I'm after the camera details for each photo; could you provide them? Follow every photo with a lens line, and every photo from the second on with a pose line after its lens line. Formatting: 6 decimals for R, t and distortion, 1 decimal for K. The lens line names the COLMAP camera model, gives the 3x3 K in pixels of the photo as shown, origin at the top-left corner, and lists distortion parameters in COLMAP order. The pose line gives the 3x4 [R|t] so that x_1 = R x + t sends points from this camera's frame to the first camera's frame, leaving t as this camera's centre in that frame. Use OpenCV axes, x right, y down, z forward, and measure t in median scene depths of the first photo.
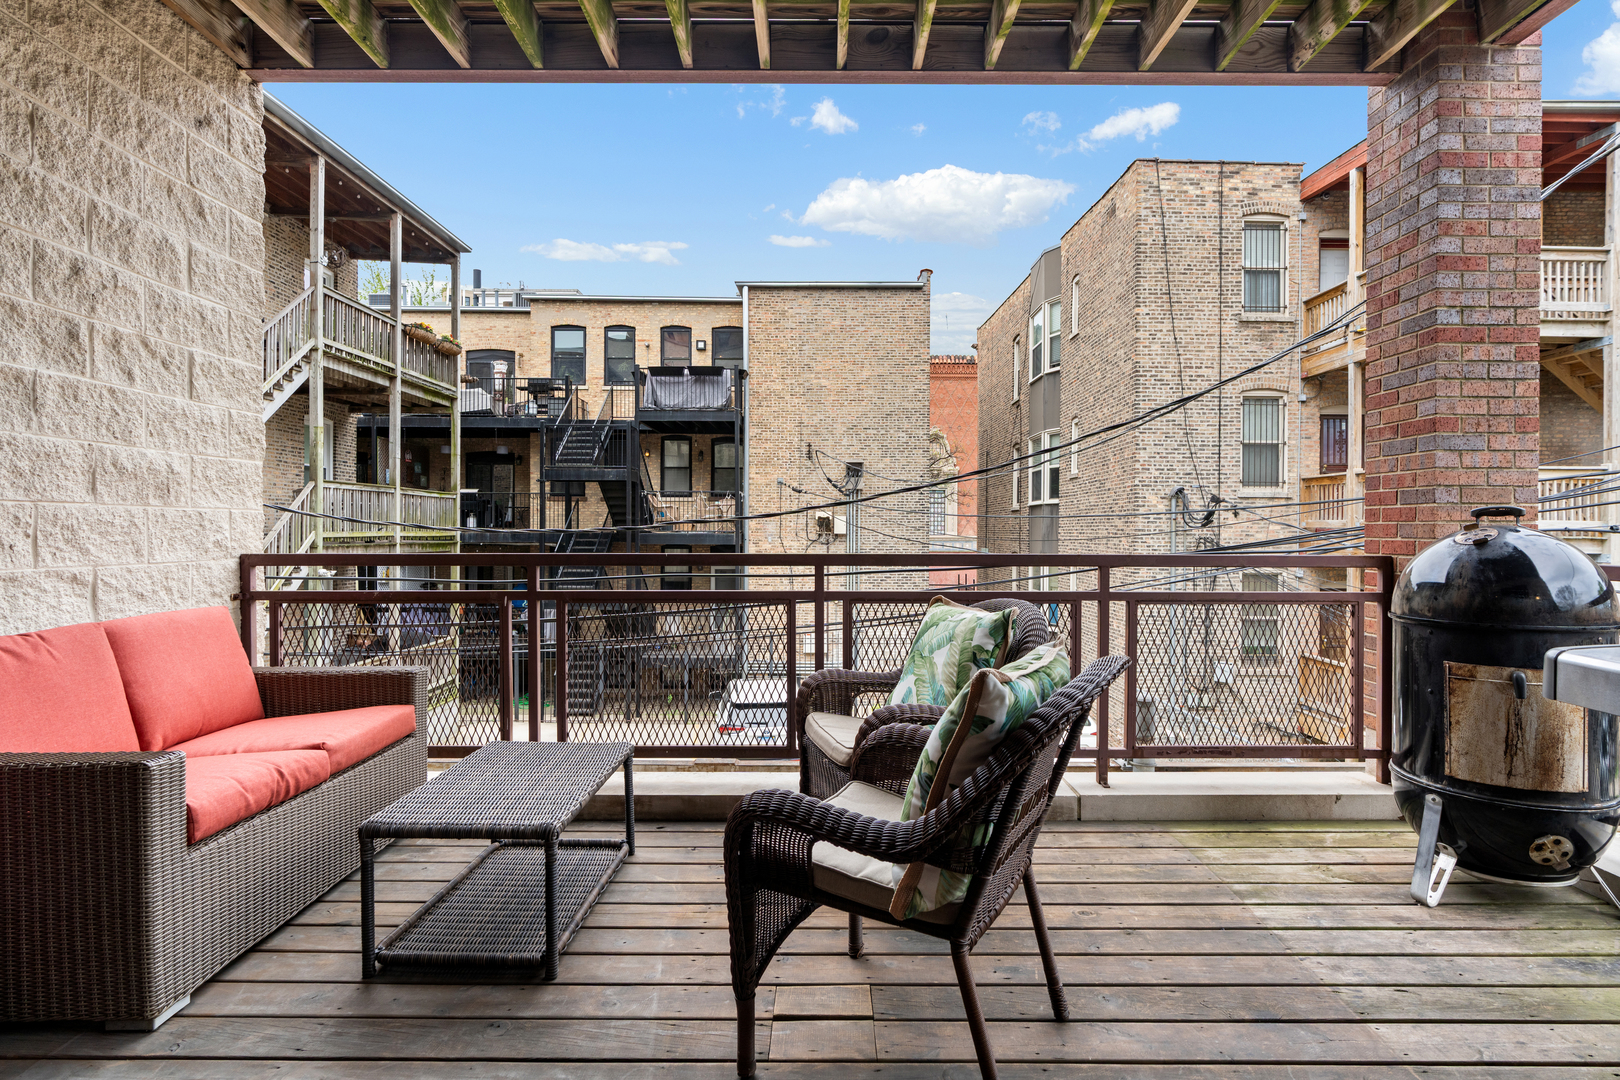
lens RADIAL K [[809.5, 0, 836.4], [0, 809.5, 536.2], [0, 0, 1]] dist [0.000488, 0.002022]
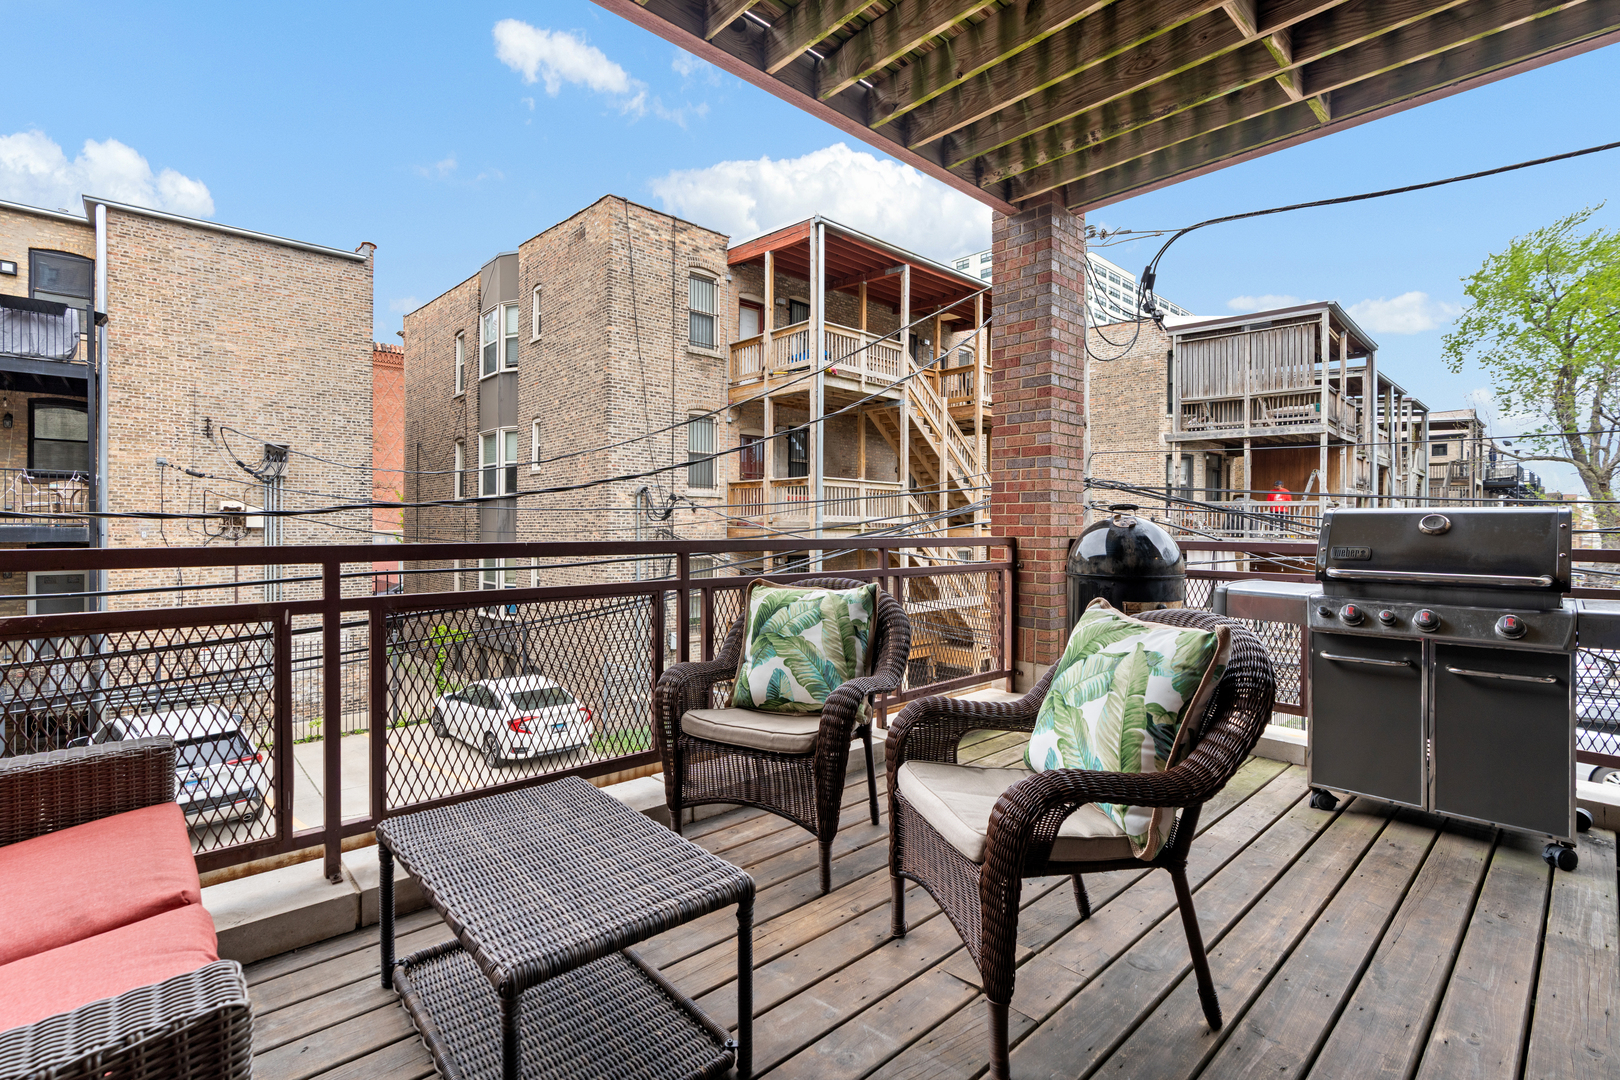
lens RADIAL K [[733.2, 0, 808.4], [0, 733.2, 530.1], [0, 0, 1]] dist [-0.006637, 0.002905]
pose [[0.747543, -0.004792, 0.664196, -0.097277], [0.004747, 0.999987, 0.001871, 0.001509], [-0.664197, 0.001754, 0.747556, 0.052323]]
